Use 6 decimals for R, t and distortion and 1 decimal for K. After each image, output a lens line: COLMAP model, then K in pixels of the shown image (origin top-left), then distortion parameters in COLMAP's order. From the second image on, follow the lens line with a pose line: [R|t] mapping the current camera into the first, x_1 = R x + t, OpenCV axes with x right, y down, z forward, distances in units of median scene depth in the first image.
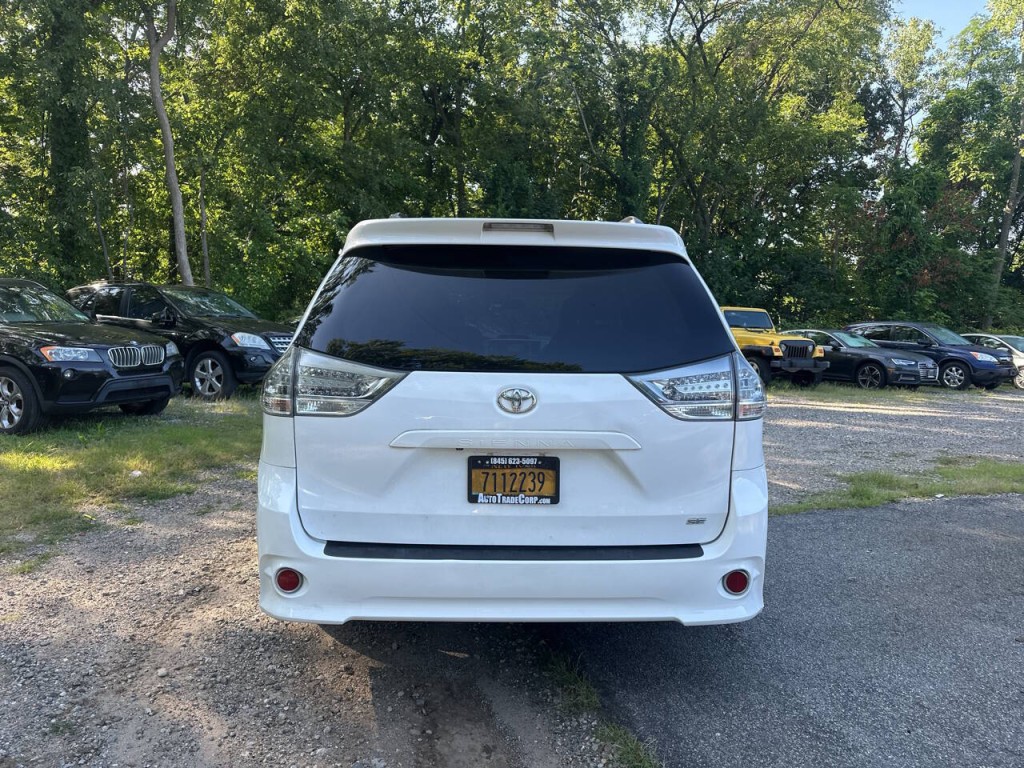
lens RADIAL K [[698.7, 0, 512.0], [0, 698.7, 384.0], [0, 0, 1]] dist [0.035554, -0.004444]
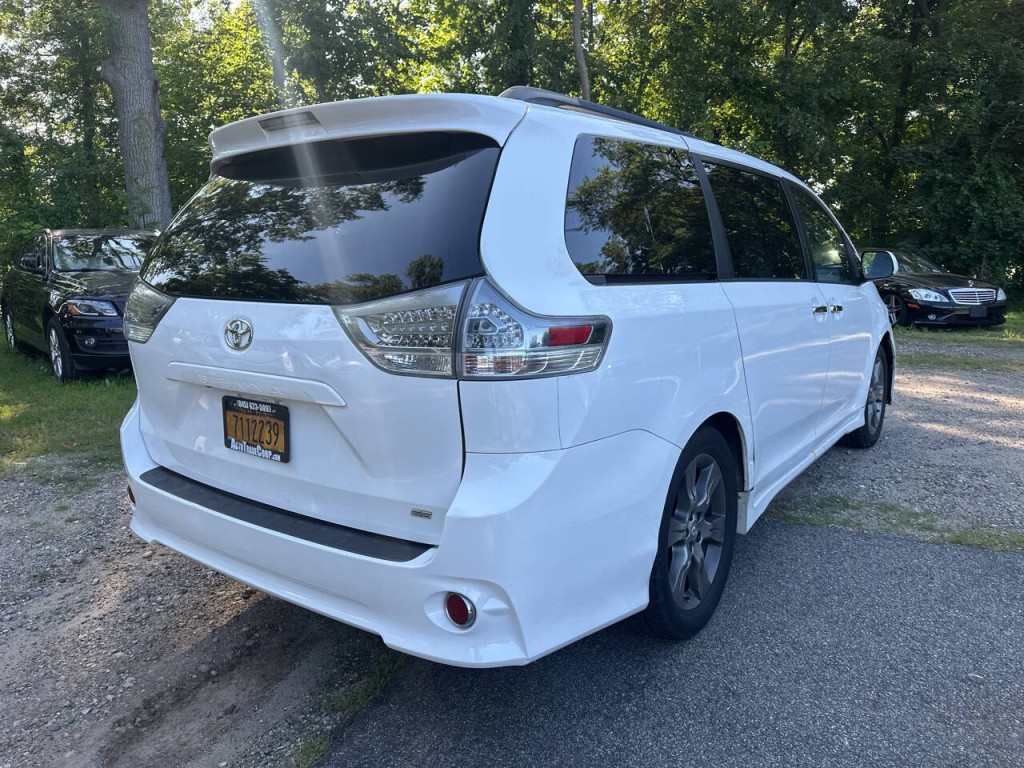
lens RADIAL K [[698.7, 0, 512.0], [0, 698.7, 384.0], [0, 0, 1]] dist [0.035554, -0.004444]
pose [[0.826762, 0.082226, -0.556510, 0.734228], [-0.031978, 0.994530, 0.099438, -0.011427], [0.561643, -0.064415, 0.824869, 0.472873]]
